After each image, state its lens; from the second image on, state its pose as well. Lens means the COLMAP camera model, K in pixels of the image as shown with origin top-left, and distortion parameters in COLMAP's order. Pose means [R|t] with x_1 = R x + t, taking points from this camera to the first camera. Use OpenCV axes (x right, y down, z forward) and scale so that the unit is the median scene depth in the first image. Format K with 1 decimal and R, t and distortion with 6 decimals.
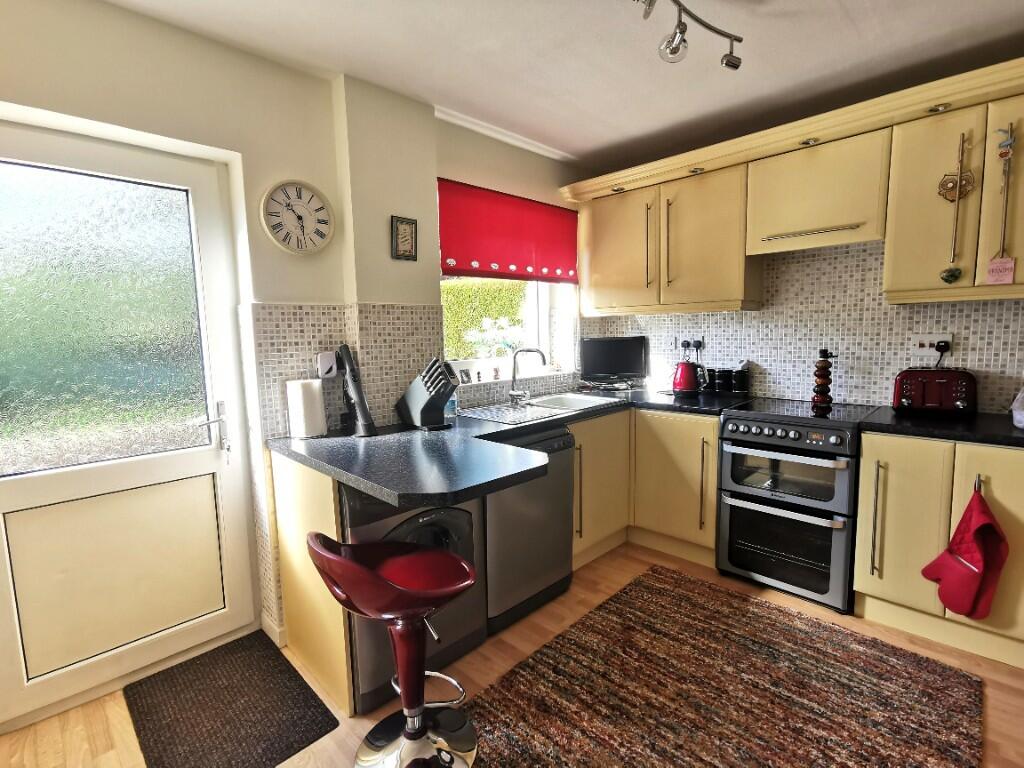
lens RADIAL K [[493.9, 0, 512.7], [0, 493.9, 381.7], [0, 0, 1]] dist [-0.045790, 0.036145]
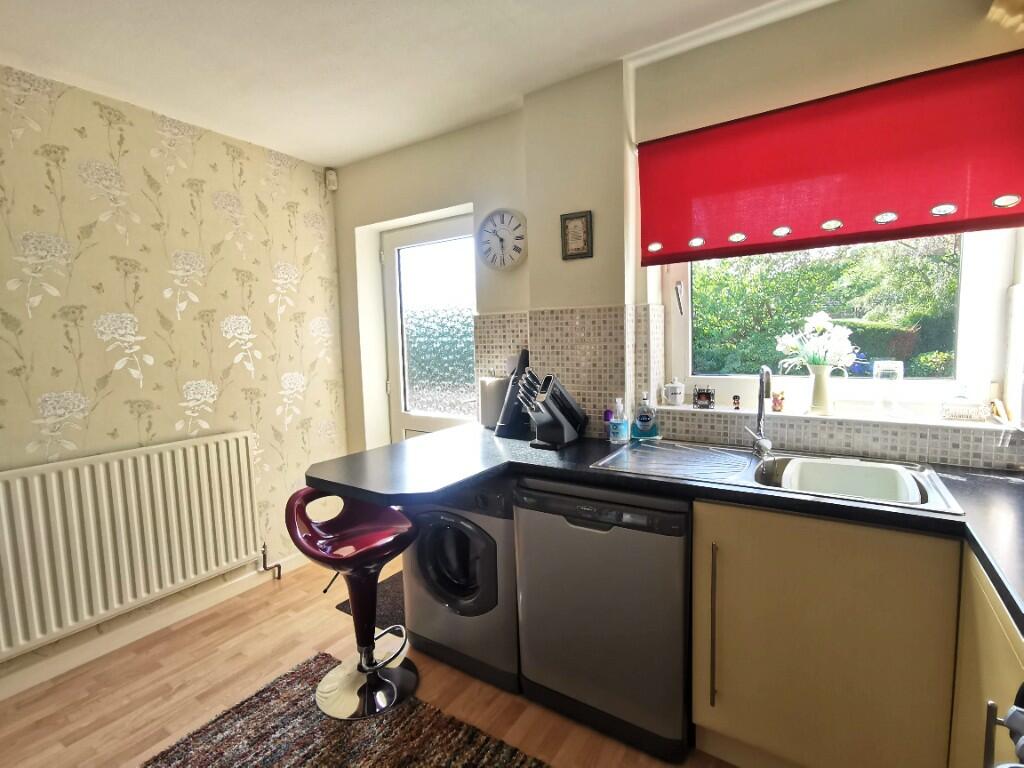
lens RADIAL K [[493.9, 0, 512.7], [0, 493.9, 381.7], [0, 0, 1]] dist [-0.045790, 0.036145]
pose [[0.206648, 0.108583, -0.972372, 0.657597], [-0.081297, 0.992292, 0.093530, -0.096865], [0.975032, 0.059723, 0.213882, 0.694532]]
